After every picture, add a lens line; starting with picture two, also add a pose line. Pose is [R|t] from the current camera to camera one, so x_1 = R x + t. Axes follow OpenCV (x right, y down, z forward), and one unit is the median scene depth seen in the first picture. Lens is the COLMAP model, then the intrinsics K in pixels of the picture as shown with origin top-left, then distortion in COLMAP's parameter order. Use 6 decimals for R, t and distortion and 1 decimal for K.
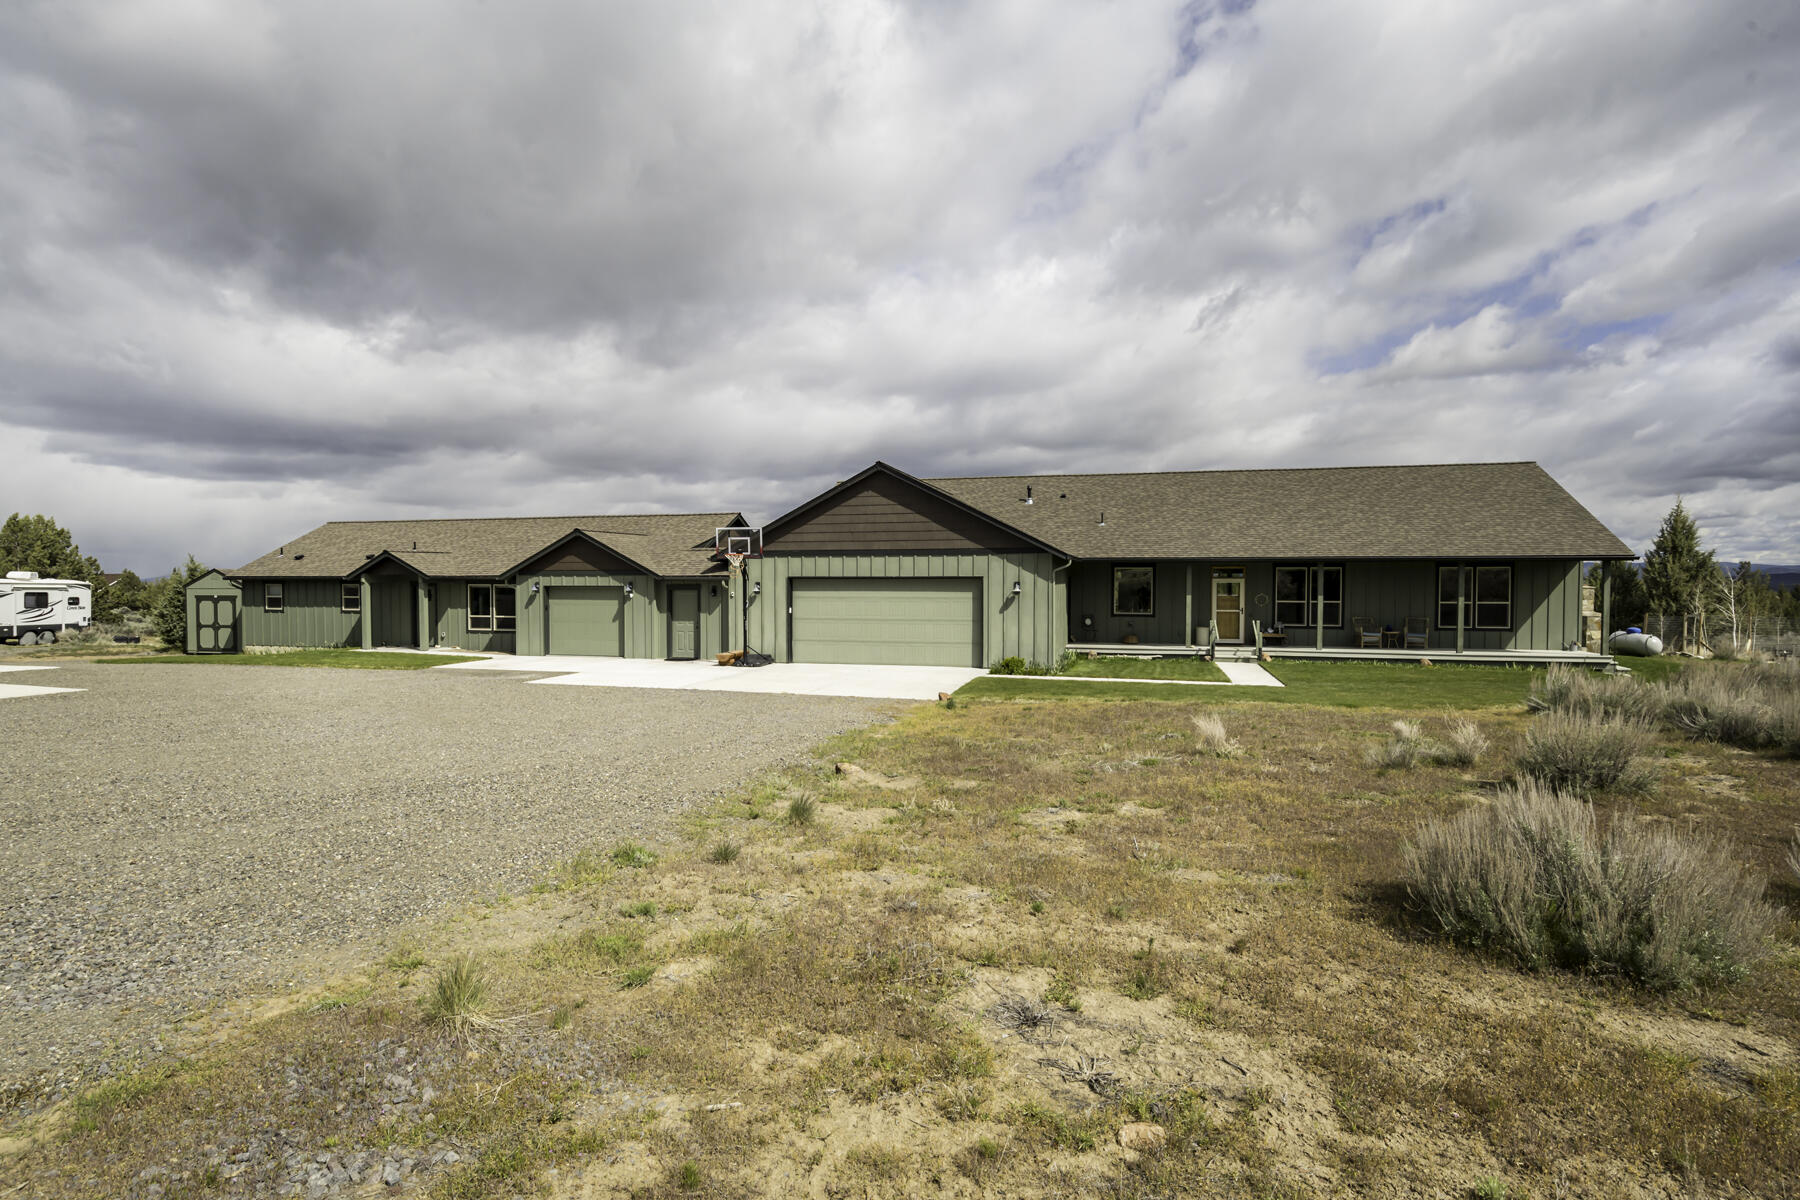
lens RADIAL K [[918.4, 0, 885.3], [0, 918.4, 600.2], [0, 0, 1]] dist [-0.024627, 0.021827]
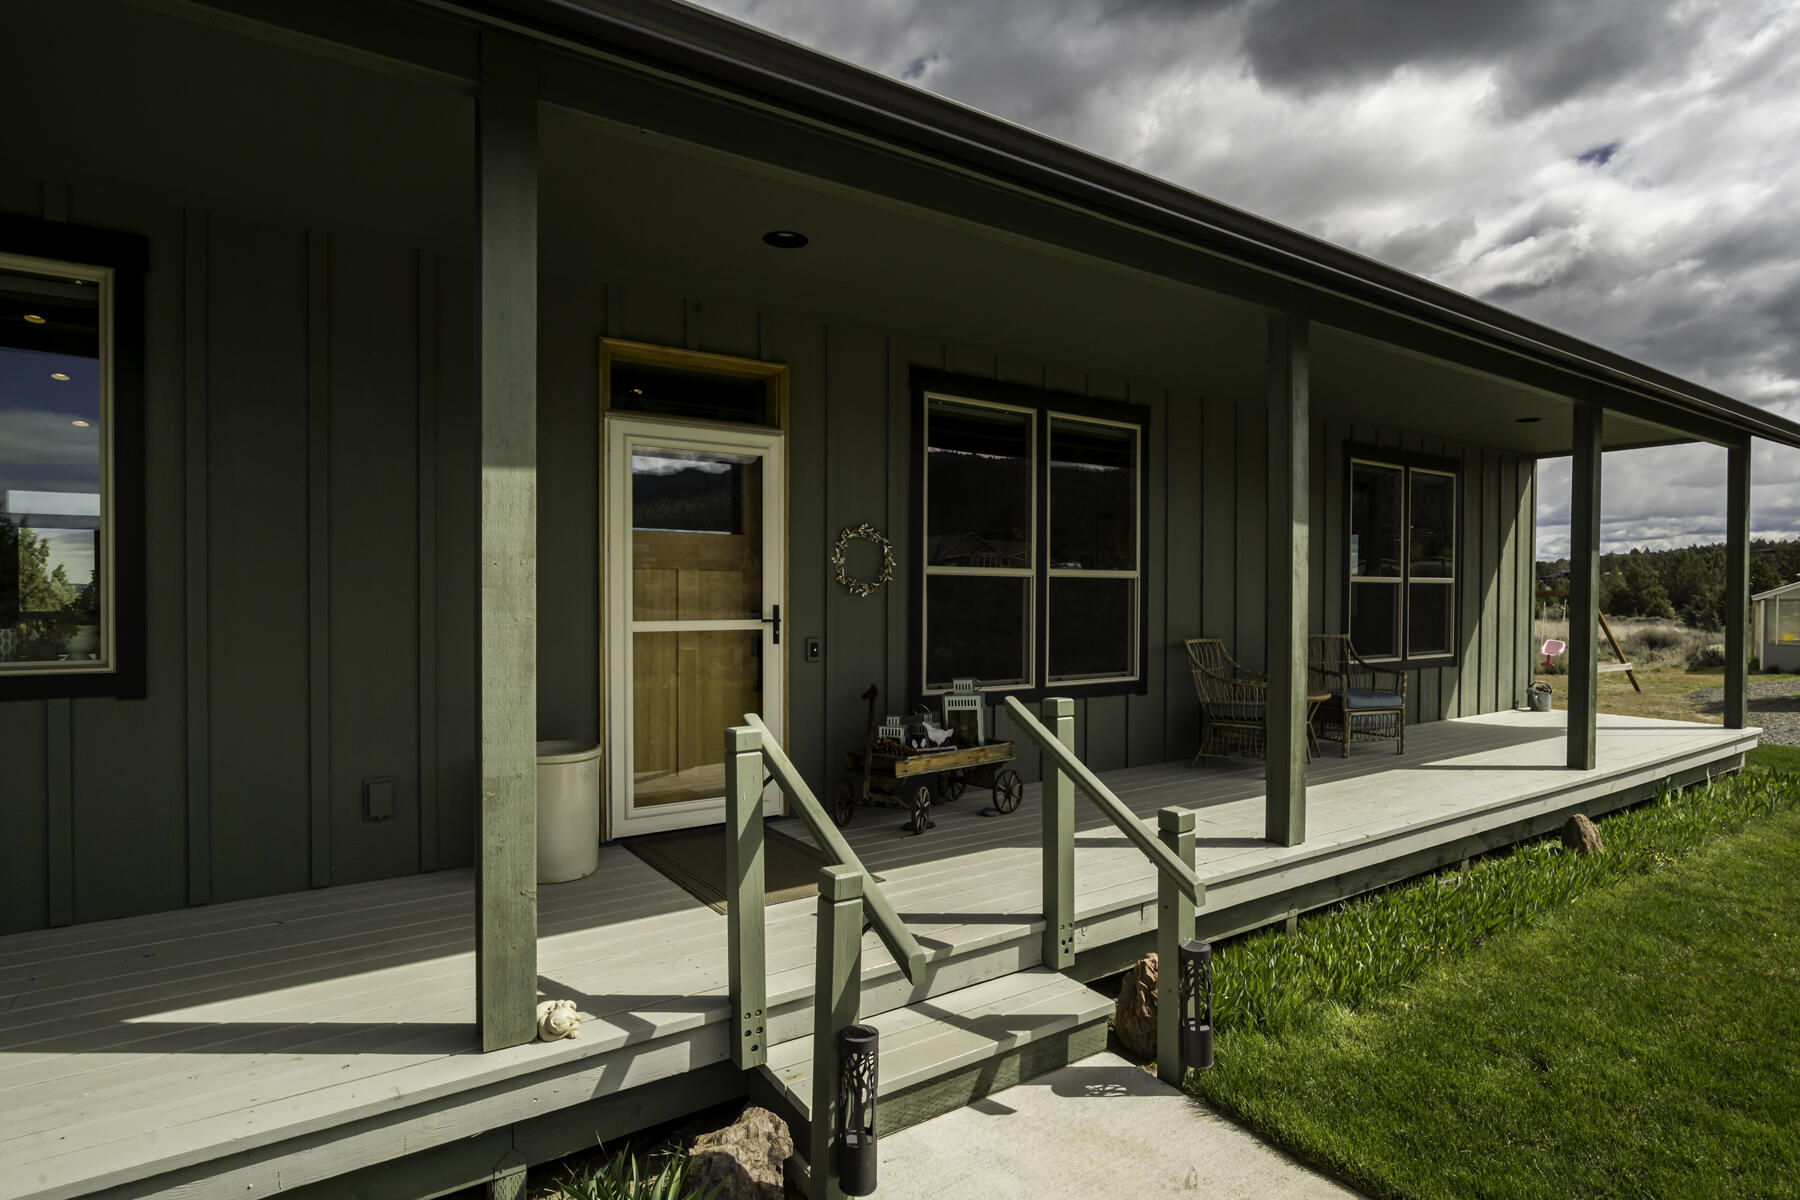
lens RADIAL K [[932.8, 0, 900.0], [0, 932.8, 600.0], [0, 0, 1]] dist [-0.013863, 0.000704]
pose [[0.646777, -0.007284, 0.762644, 0.272132], [0.010963, 0.999940, 0.000254, 0.007502], [-0.762600, 0.008197, 0.646818, 0.870523]]
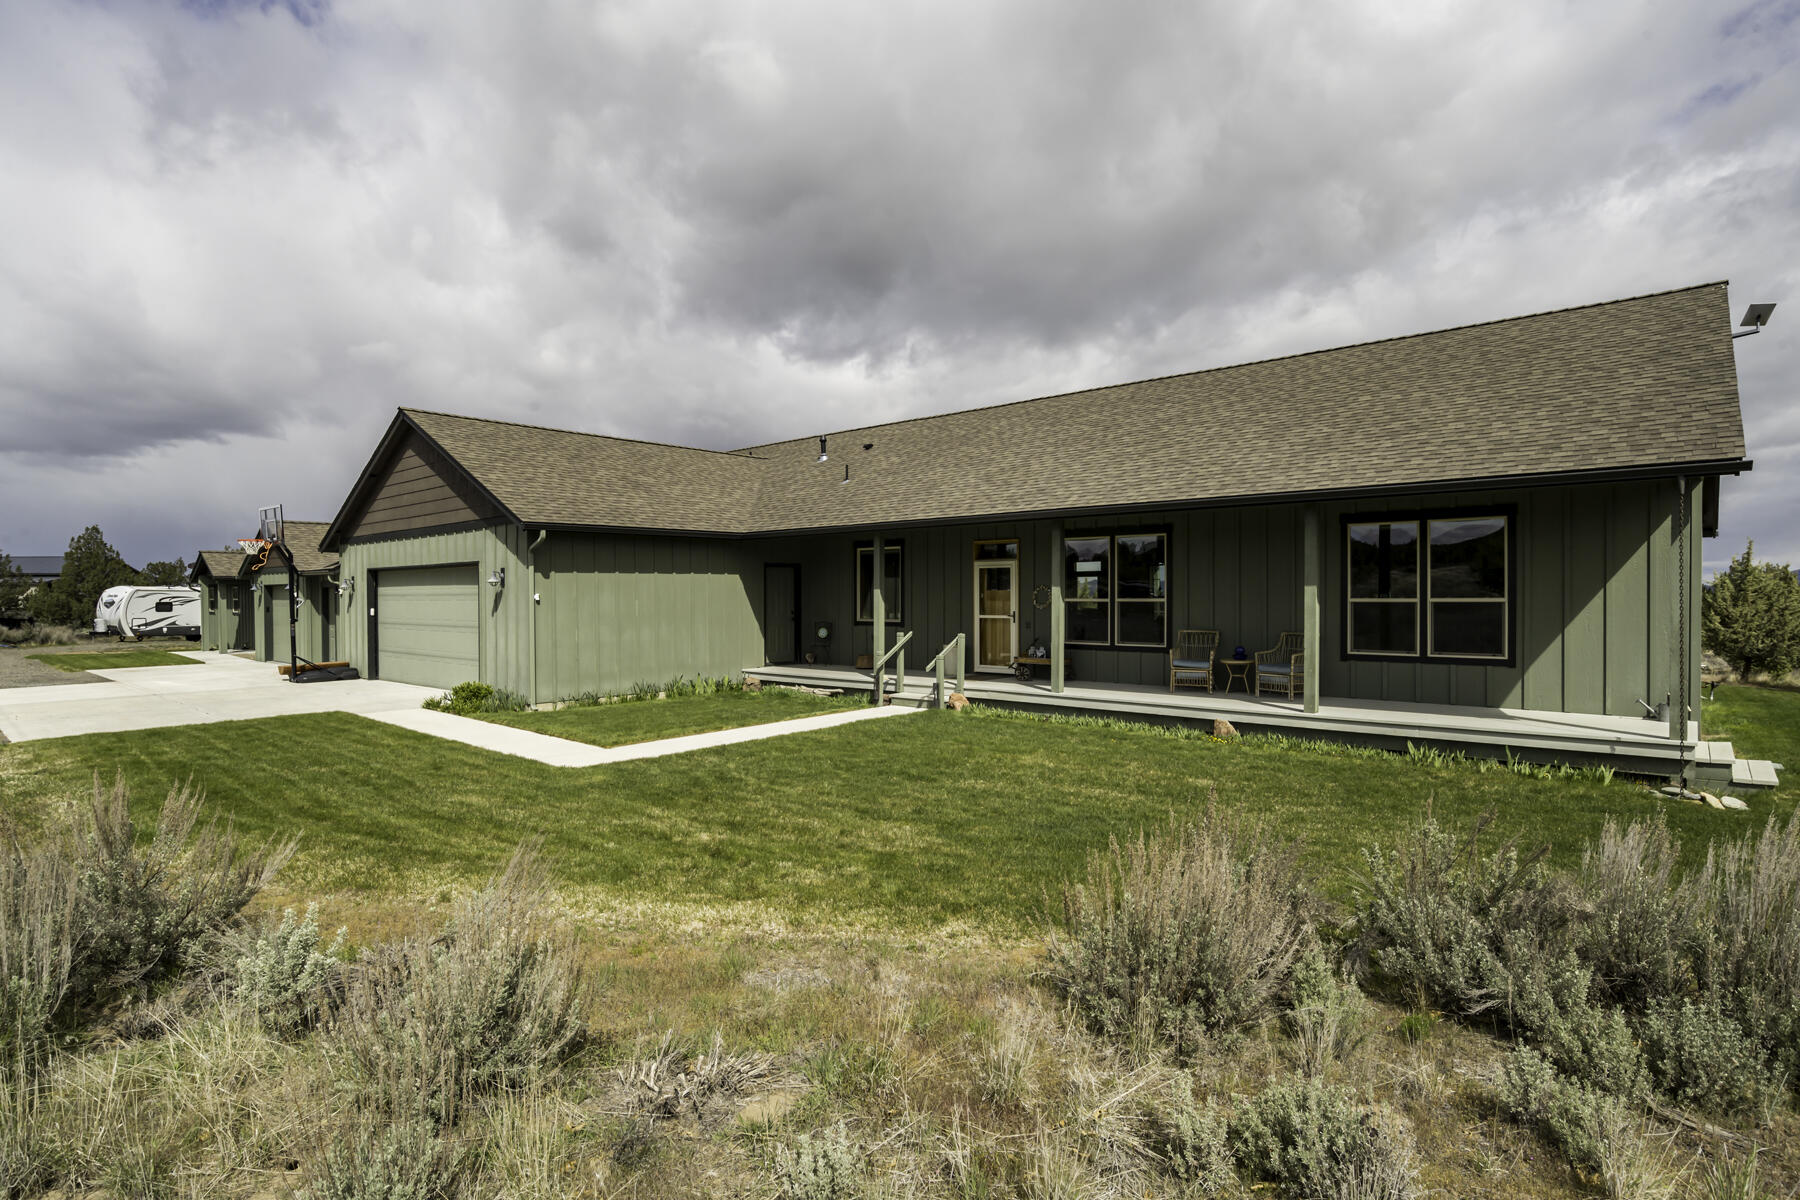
lens RADIAL K [[918.4, 0, 885.3], [0, 918.4, 600.2], [0, 0, 1]] dist [-0.024627, 0.021827]
pose [[0.892422, -0.002995, -0.451192, 0.577074], [-0.003124, 0.999913, -0.012816, 0.008964], [0.451191, 0.012847, 0.892335, 0.457002]]
